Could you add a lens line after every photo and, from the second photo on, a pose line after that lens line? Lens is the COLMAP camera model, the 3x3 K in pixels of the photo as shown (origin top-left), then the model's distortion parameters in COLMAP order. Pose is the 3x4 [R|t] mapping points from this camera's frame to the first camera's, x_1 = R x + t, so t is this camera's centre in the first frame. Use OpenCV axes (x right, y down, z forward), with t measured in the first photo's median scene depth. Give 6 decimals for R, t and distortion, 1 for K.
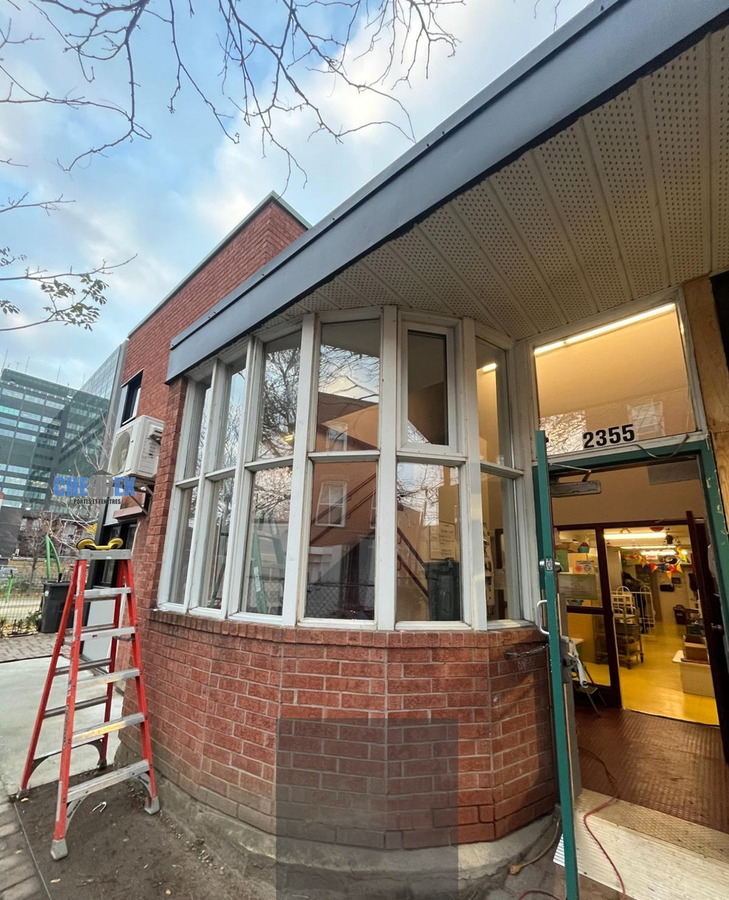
lens RADIAL K [[390.4, 0, 367.3], [0, 390.4, 486.3], [0, 0, 1]] dist [-0.001511, 0.000287]
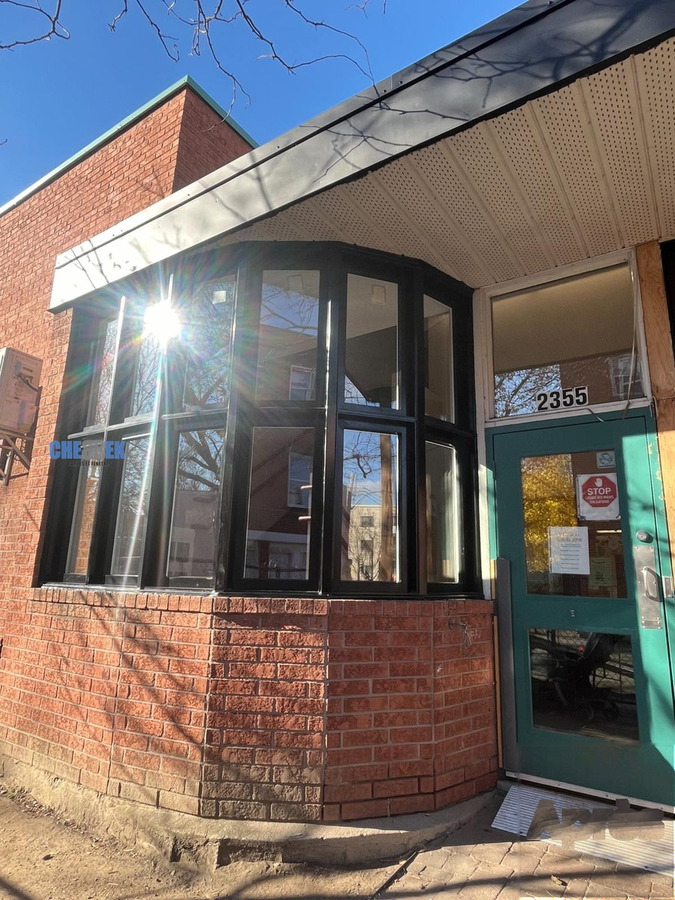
lens RADIAL K [[549.1, 0, 338.1], [0, 549.1, 449.3], [0, 0, 1]] dist [0.006773, 0.000220]
pose [[0.993267, 0.026176, 0.112853, -0.082487], [-0.025829, 0.999656, -0.004536, 0.017914], [-0.112933, 0.001590, 0.993601, -0.310884]]
